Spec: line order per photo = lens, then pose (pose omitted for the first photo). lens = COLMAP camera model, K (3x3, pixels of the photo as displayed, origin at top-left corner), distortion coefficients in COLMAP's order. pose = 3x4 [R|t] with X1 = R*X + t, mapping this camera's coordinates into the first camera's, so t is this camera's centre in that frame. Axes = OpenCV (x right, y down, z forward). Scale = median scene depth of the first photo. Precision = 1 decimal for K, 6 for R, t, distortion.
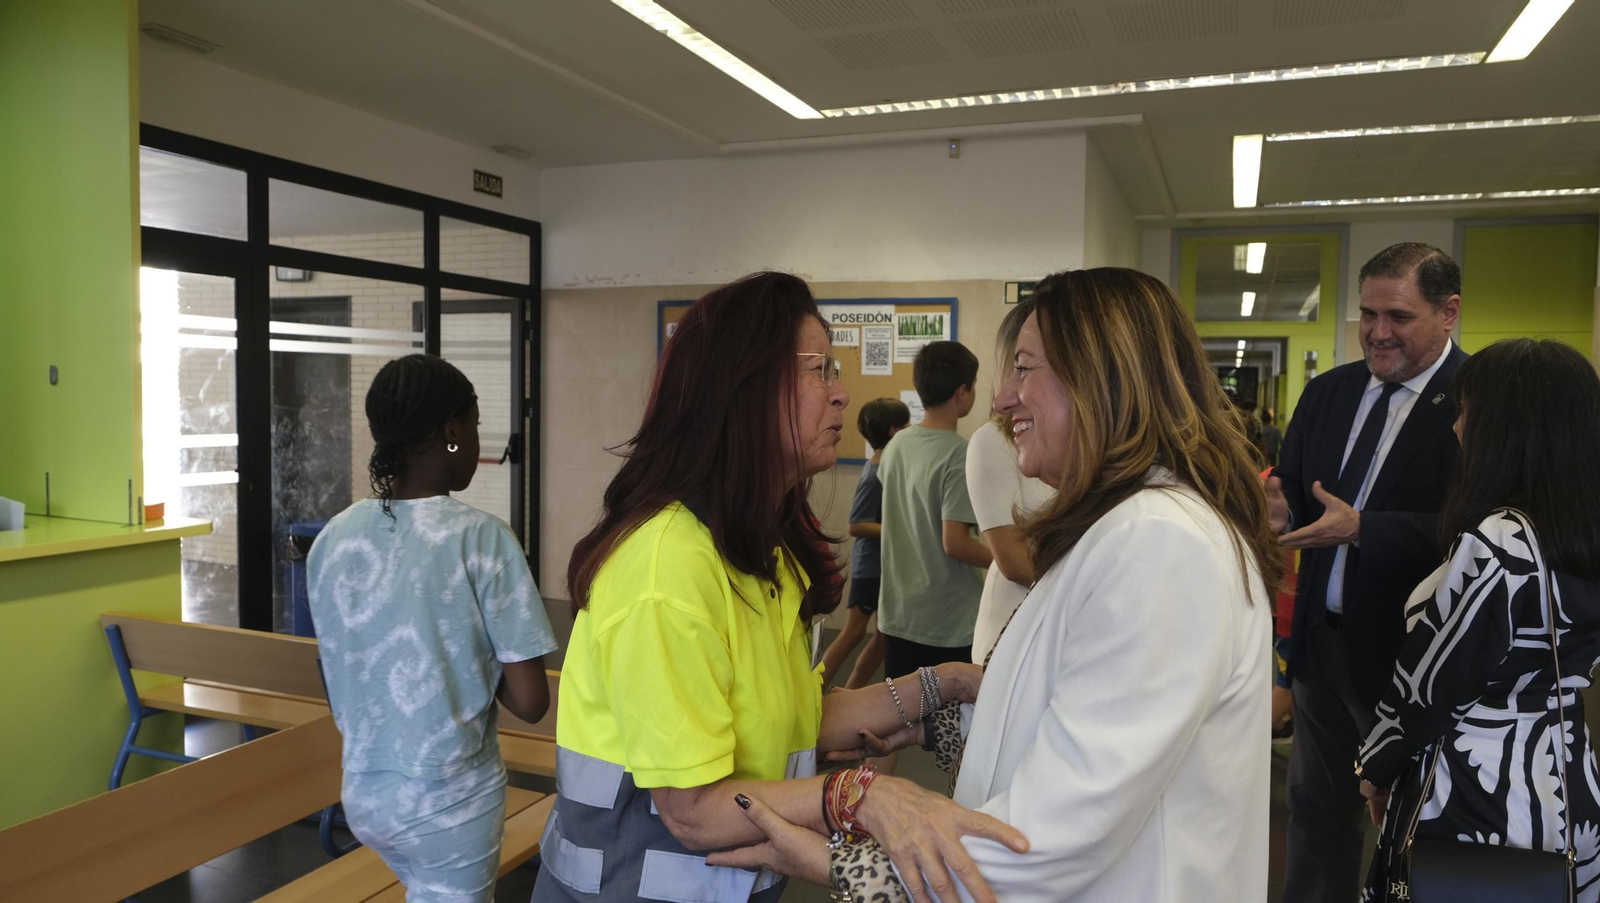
lens RADIAL K [[1073.1, 0, 799.8], [0, 1073.1, 451.4], [0, 0, 1]] dist [-0.020301, -0.000180]
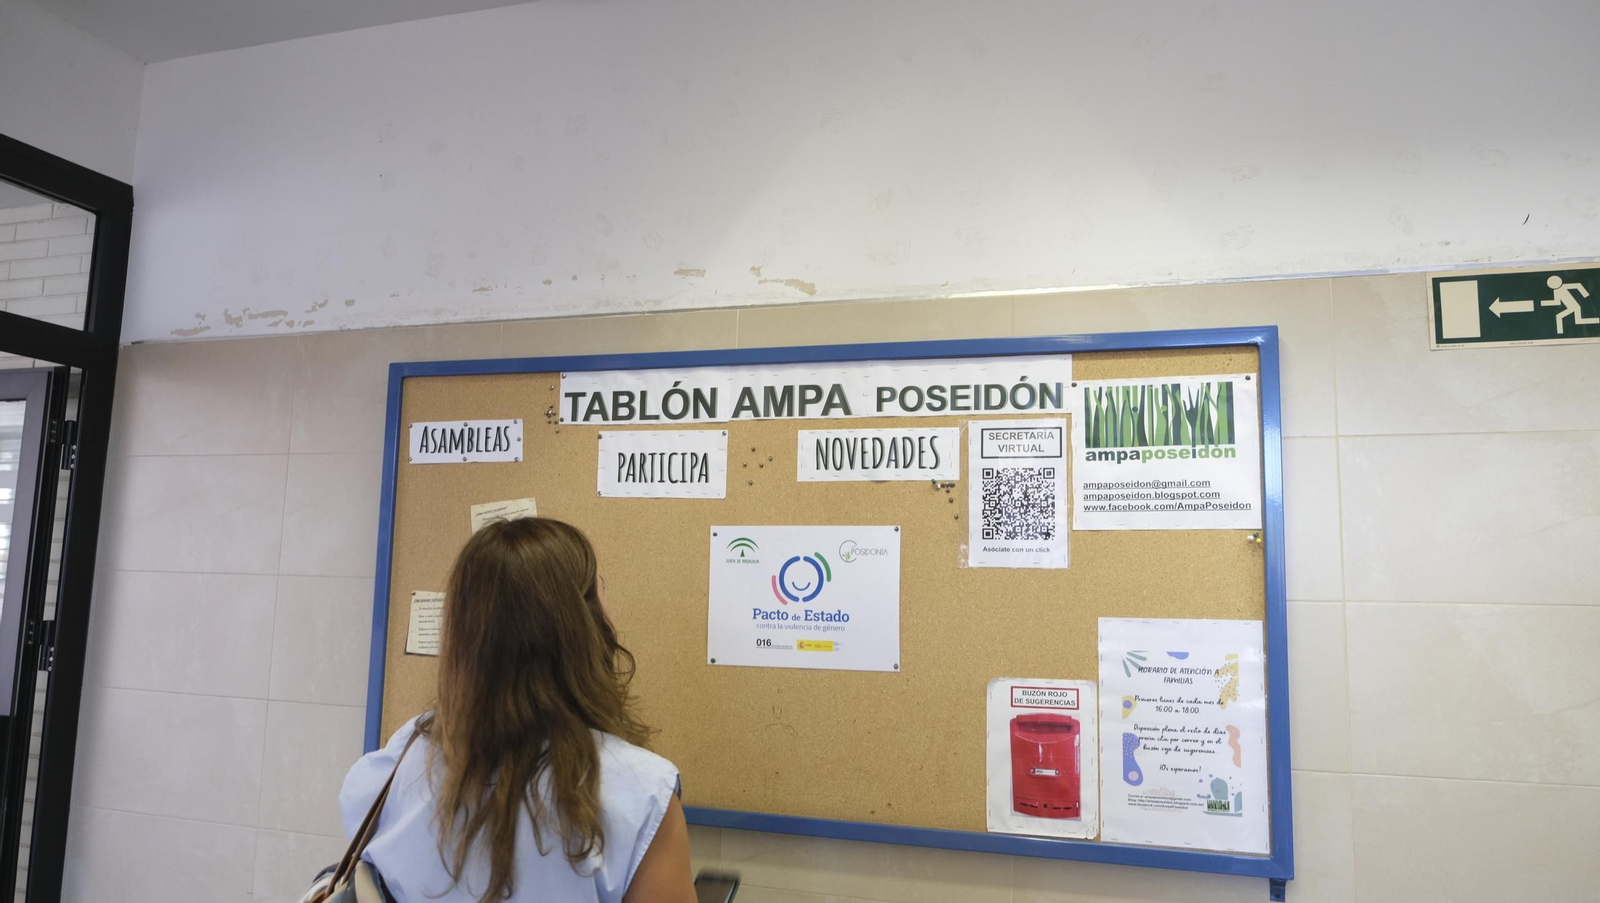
lens RADIAL K [[1073.1, 0, 798.0], [0, 1073.1, 446.4], [0, 0, 1]] dist [-0.020301, -0.000180]
pose [[0.997132, 0.014139, 0.074345, -0.019825], [-0.000591, 0.983817, -0.179177, -0.048839], [-0.075675, 0.178619, 0.981004, 0.675975]]
